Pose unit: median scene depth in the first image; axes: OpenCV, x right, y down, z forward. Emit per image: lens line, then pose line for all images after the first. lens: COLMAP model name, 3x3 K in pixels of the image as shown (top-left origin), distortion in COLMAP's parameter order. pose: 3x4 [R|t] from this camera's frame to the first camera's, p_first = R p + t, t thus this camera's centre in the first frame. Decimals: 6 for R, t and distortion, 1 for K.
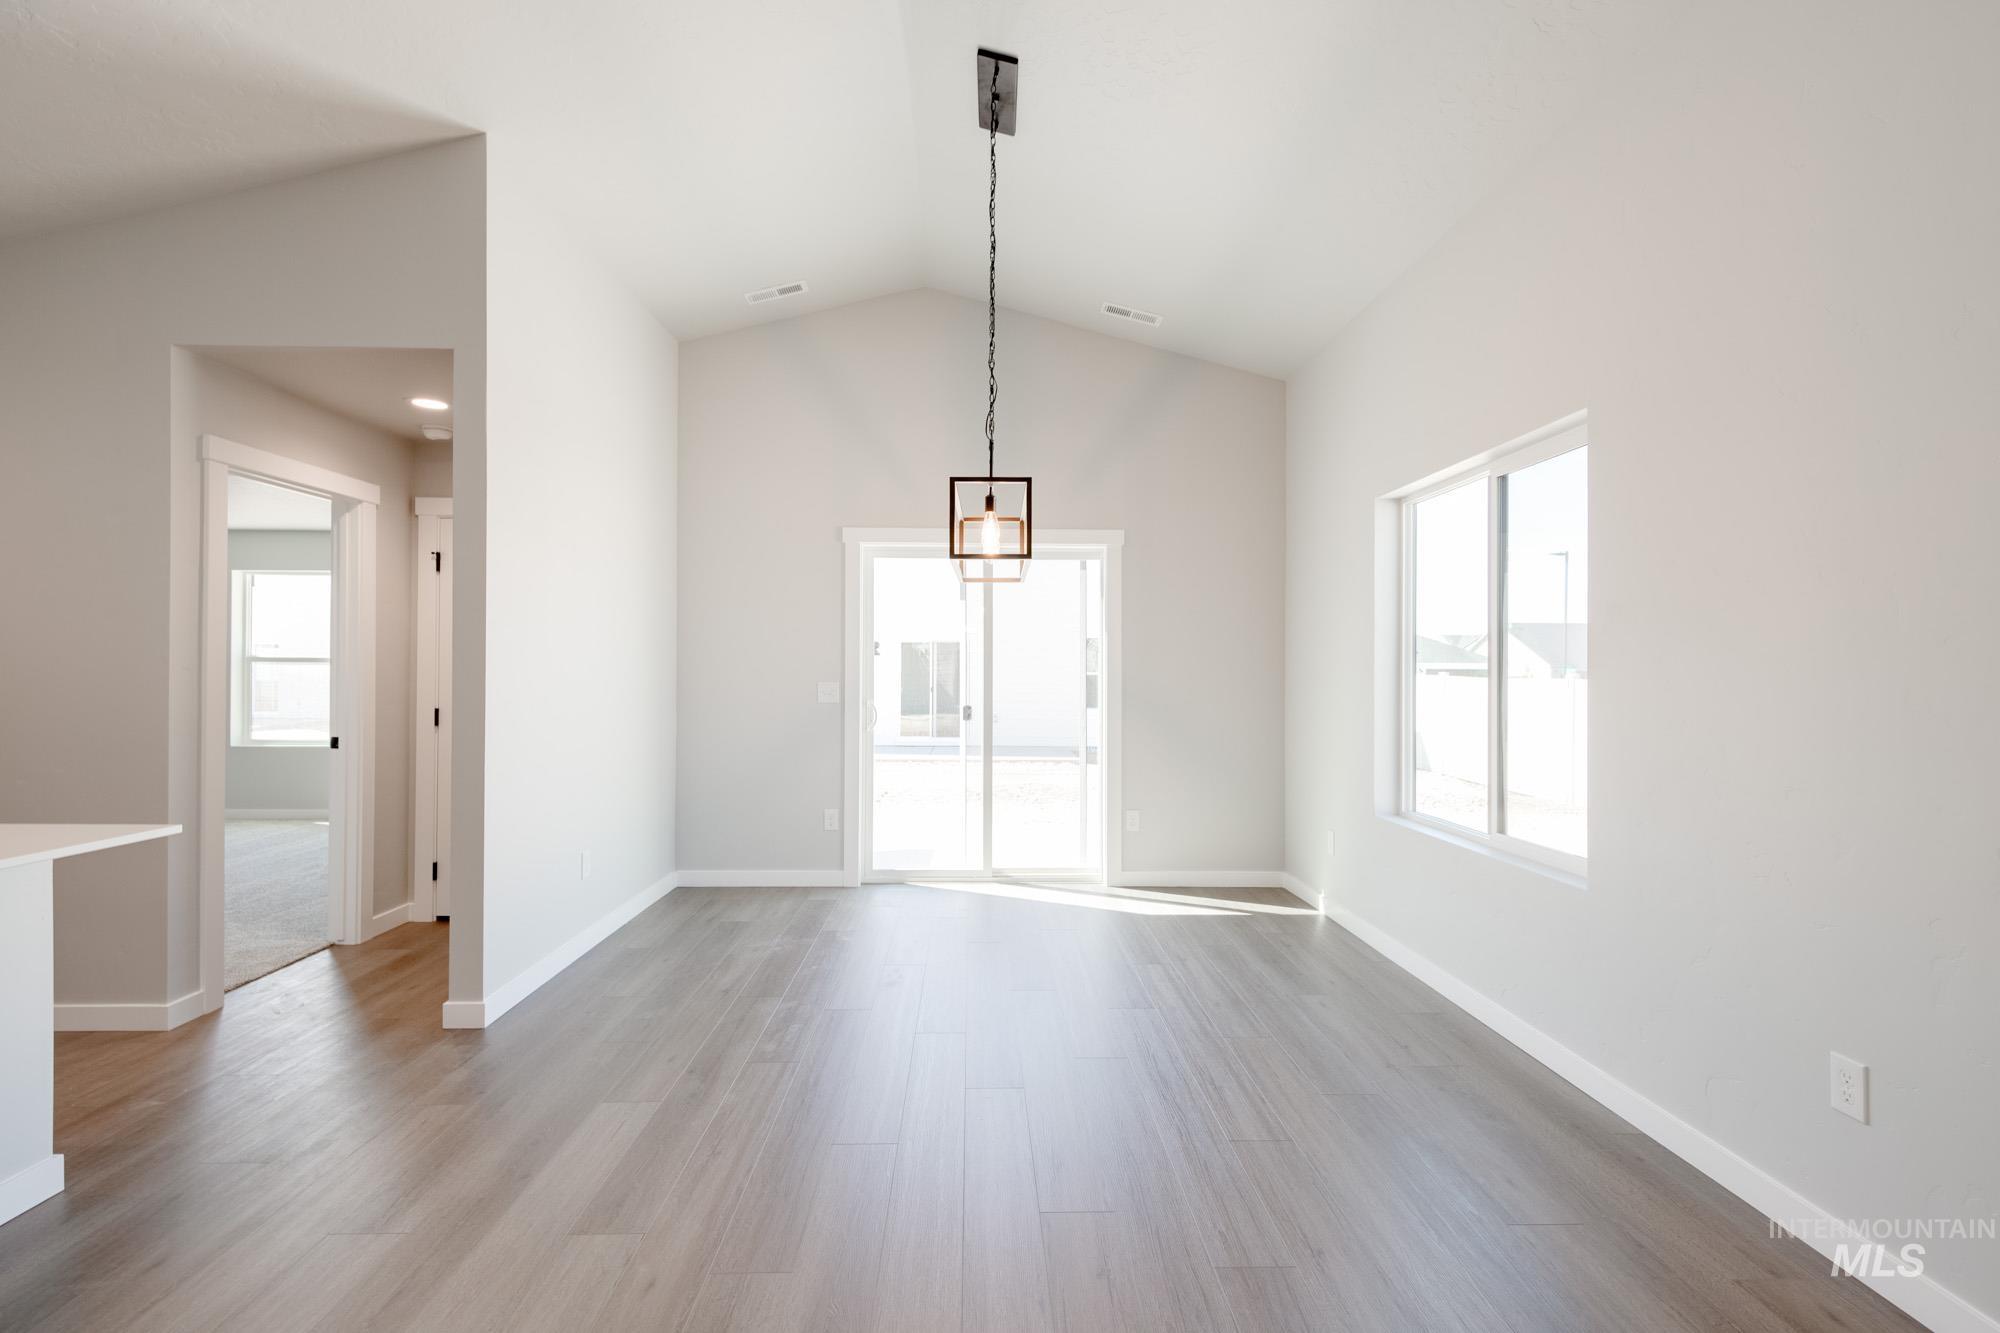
lens RADIAL K [[916.7, 0, 993.4], [0, 916.7, 665.6], [0, 0, 1]] dist [0.002535, -0.001511]
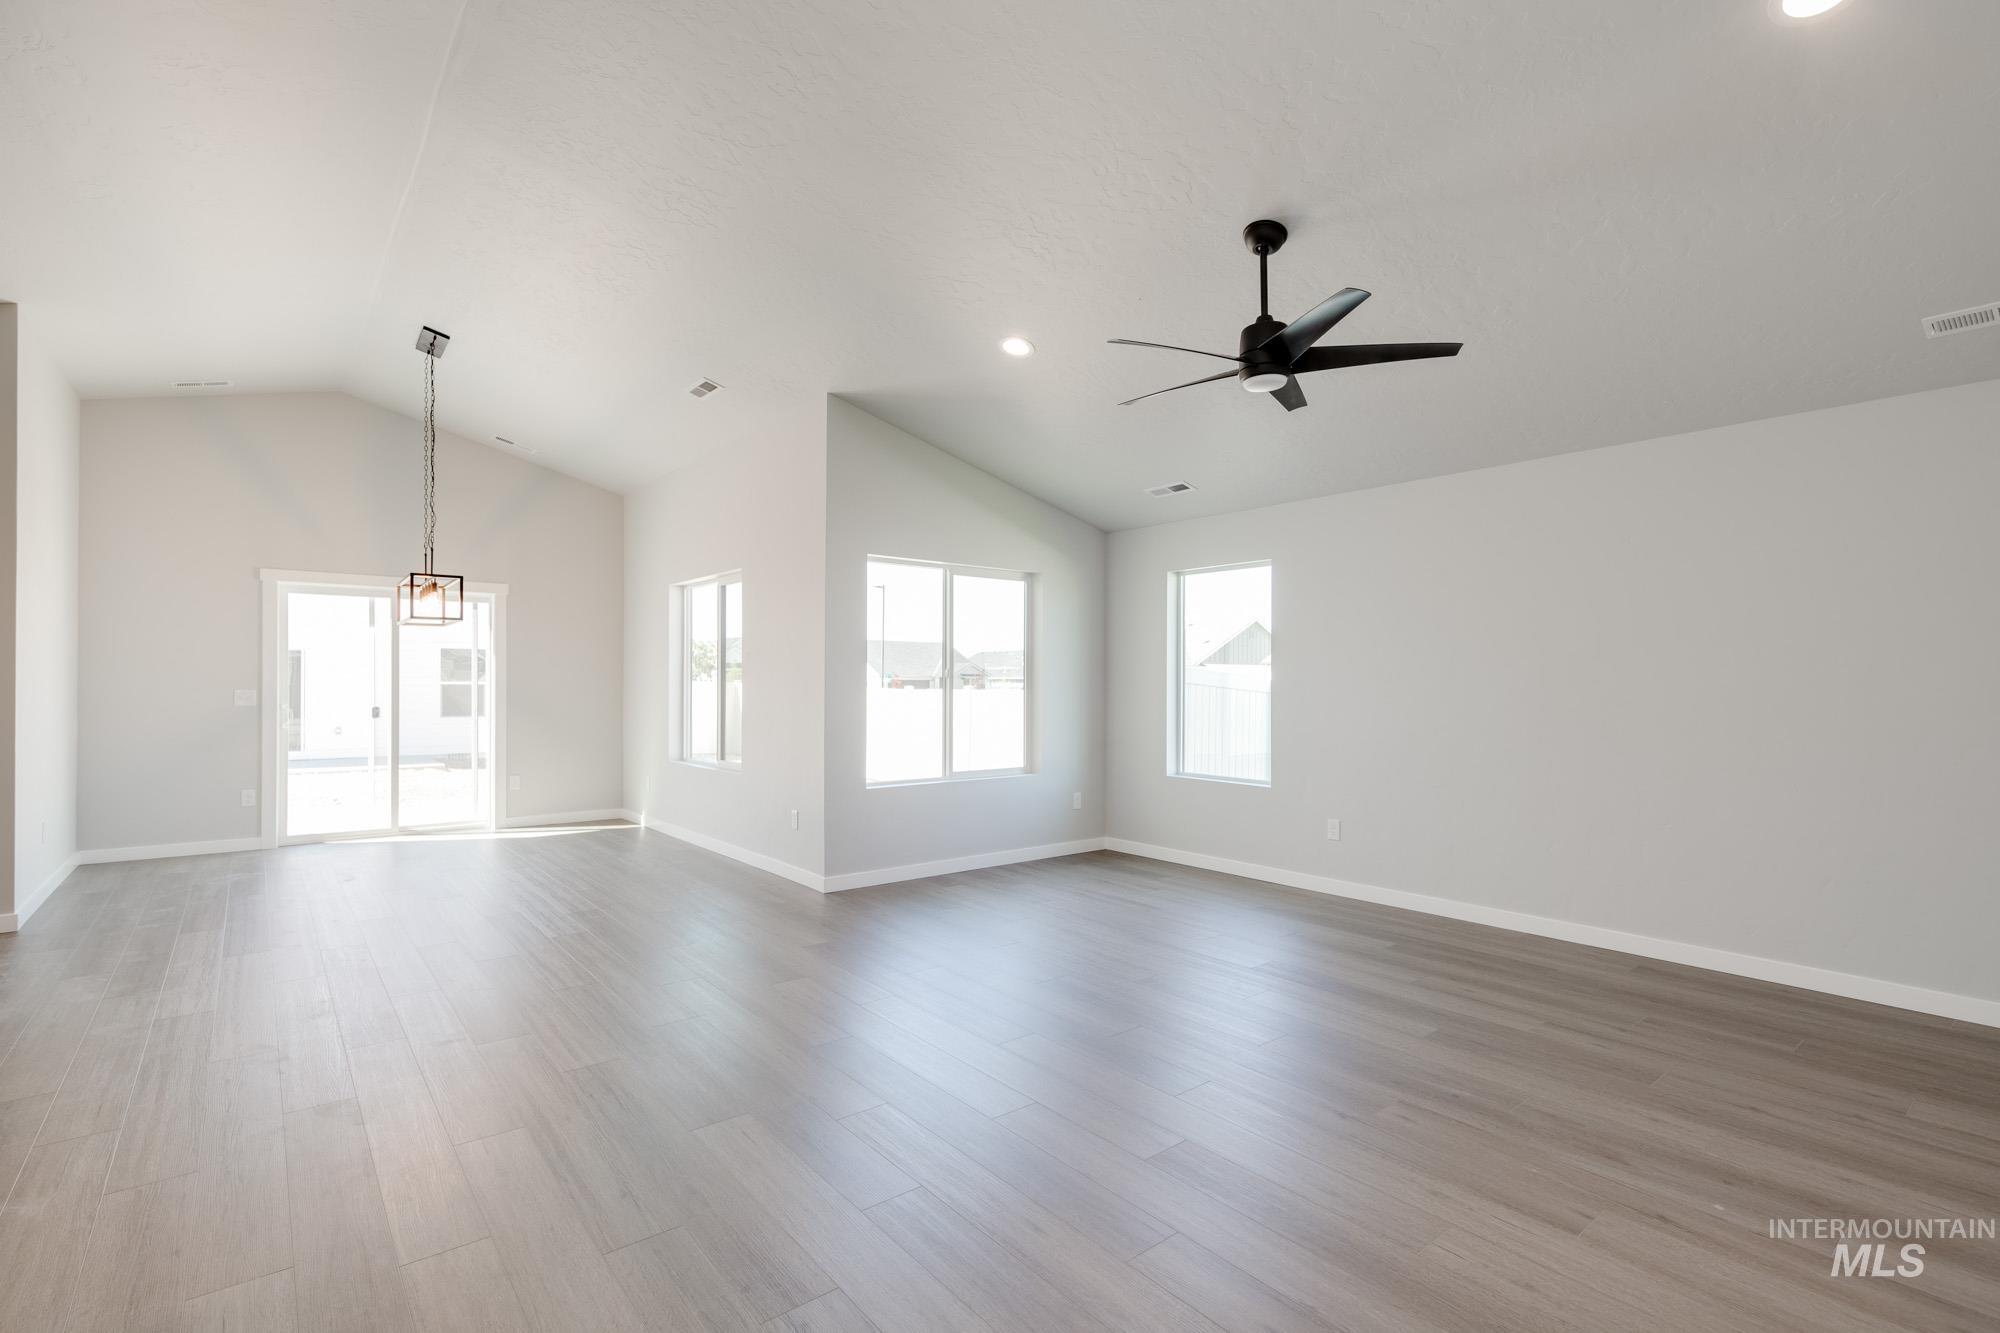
lens RADIAL K [[942.0, 0, 1021.0], [0, 942.0, 684.9], [0, 0, 1]] dist [-0.000596, -0.000495]
pose [[0.787795, -0.003281, 0.615929, -0.150881], [-0.003295, 0.999949, 0.009542, -0.004915], [-0.615929, -0.009547, 0.787744, -0.750449]]
